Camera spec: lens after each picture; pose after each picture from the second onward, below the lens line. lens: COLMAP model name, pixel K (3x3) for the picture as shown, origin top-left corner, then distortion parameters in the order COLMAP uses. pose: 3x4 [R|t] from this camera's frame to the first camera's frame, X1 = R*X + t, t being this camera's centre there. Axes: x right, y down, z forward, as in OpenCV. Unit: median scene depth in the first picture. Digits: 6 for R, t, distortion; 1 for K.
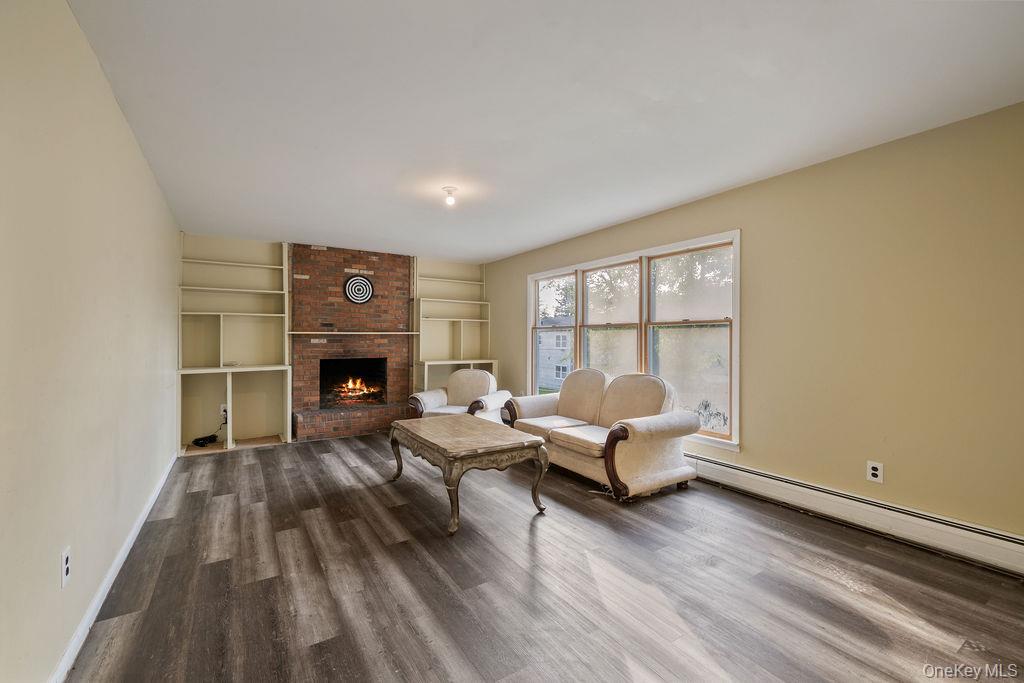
lens RADIAL K [[456.2, 0, 511.1], [0, 456.2, 339.2], [0, 0, 1]] dist [0.000058, -0.000238]
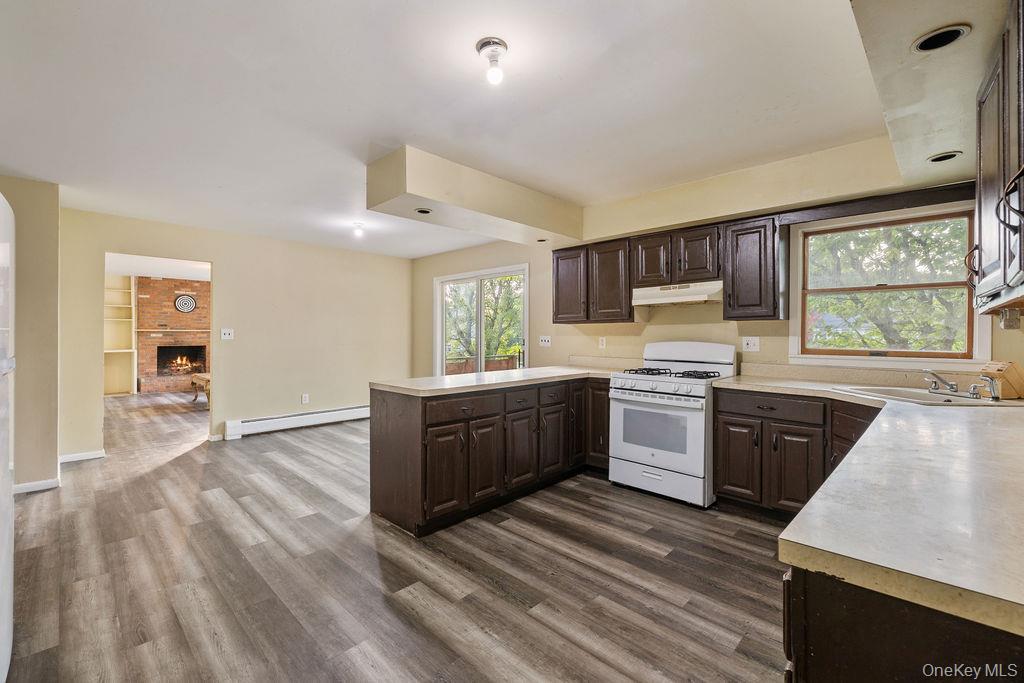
lens RADIAL K [[456.2, 0, 514.5], [0, 456.2, 336.8], [0, 0, 1]] dist [0.000058, -0.000238]
pose [[0.977634, -0.011944, 0.209973, 0.500546], [0.014467, 0.999840, -0.010481, 0.046154], [-0.209814, 0.013284, 0.977651, -0.890071]]
